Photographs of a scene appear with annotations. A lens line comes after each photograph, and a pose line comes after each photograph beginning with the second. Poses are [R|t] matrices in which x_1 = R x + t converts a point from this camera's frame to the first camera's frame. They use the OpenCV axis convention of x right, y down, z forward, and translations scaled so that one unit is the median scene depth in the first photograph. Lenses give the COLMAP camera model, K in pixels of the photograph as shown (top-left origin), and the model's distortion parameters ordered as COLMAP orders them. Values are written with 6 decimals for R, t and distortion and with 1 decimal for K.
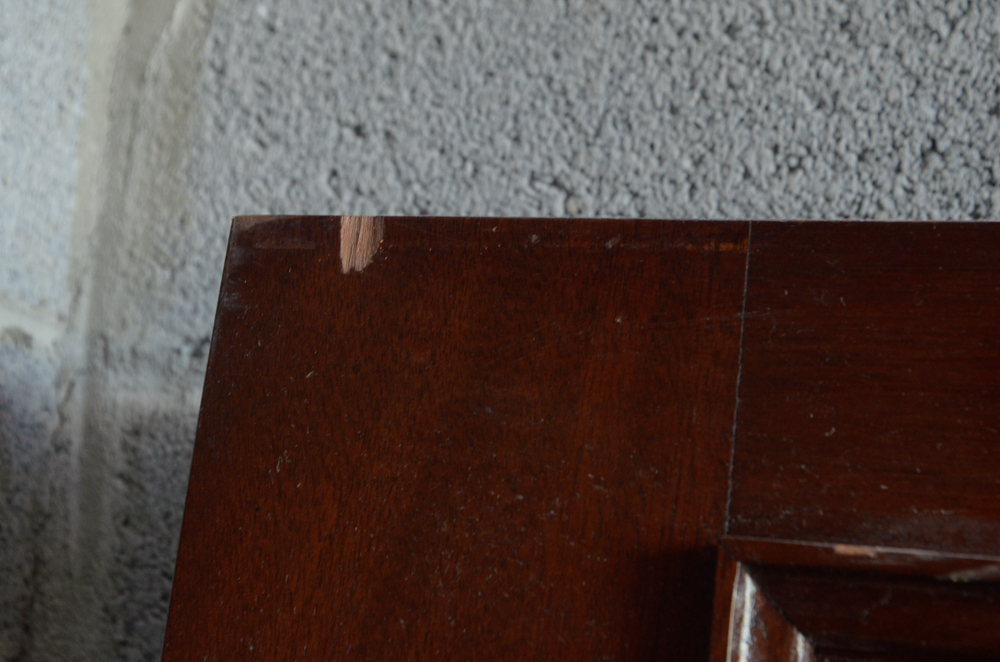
lens RADIAL K [[1406.0, 0, 498.4], [0, 1406.0, 330.7], [0, 0, 1]] dist [-0.019195, 0.000000]
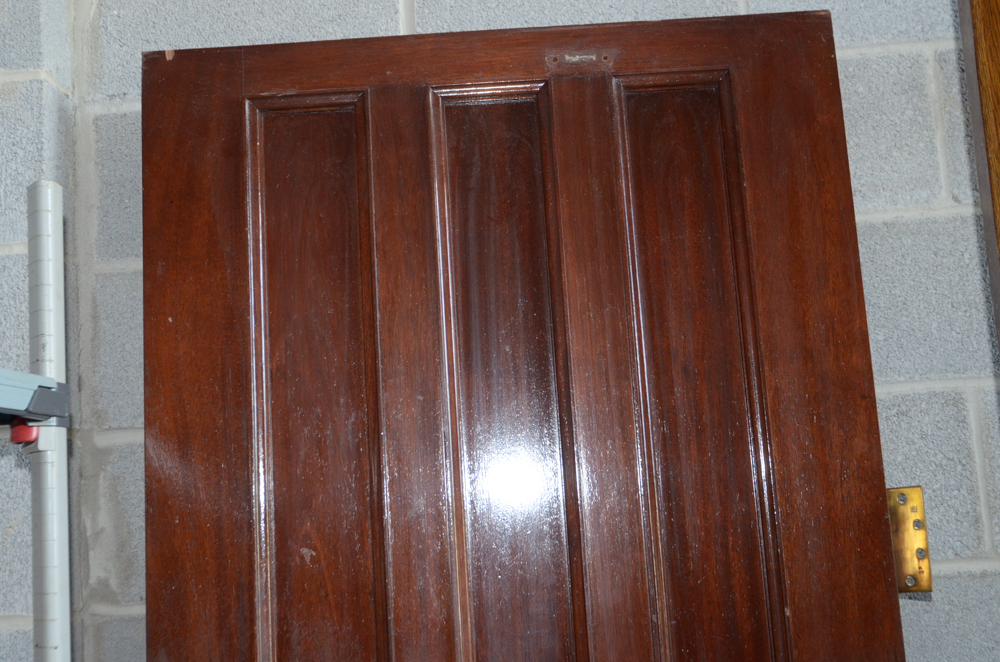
lens RADIAL K [[1273.2, 0, 500.7], [0, 1273.2, 335.0], [0, 0, 1]] dist [0.000652, 0.000000]
pose [[0.938944, -0.105652, 0.327448, -0.429741], [0.097022, 0.994369, 0.042630, 0.636957], [-0.330109, -0.008258, 0.943907, -2.789821]]
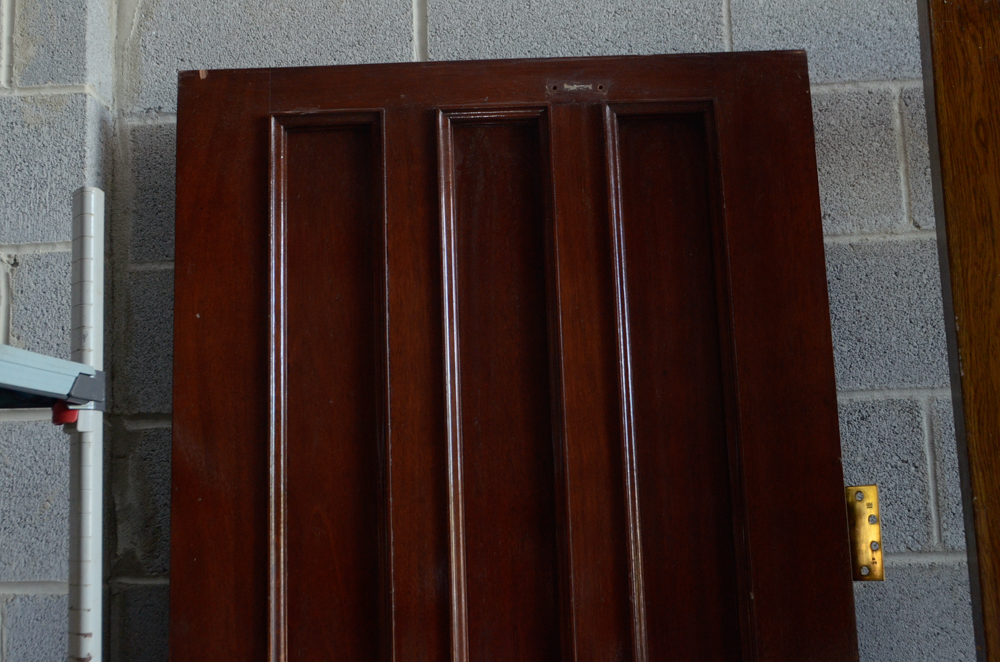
lens RADIAL K [[1216.4, 0, 503.4], [0, 1216.4, 333.8], [0, 0, 1]] dist [-0.009367, 0.000000]
pose [[0.940120, -0.080447, 0.331214, -0.480461], [0.070657, 0.996636, 0.041514, 0.624480], [-0.333440, -0.015625, 0.942642, -2.937830]]
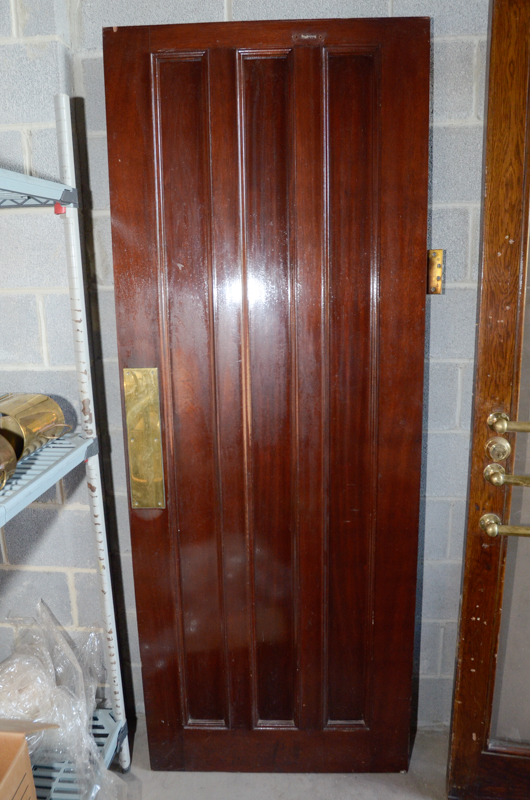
lens RADIAL K [[601.9, 0, 268.9], [0, 601.9, 399.2], [0, 0, 1]] dist [-0.079462, 0.034911]
pose [[0.951791, -0.170663, 0.254887, -0.439088], [0.059872, 0.918316, 0.391295, 0.633890], [-0.300846, -0.357171, 0.884263, -3.209382]]
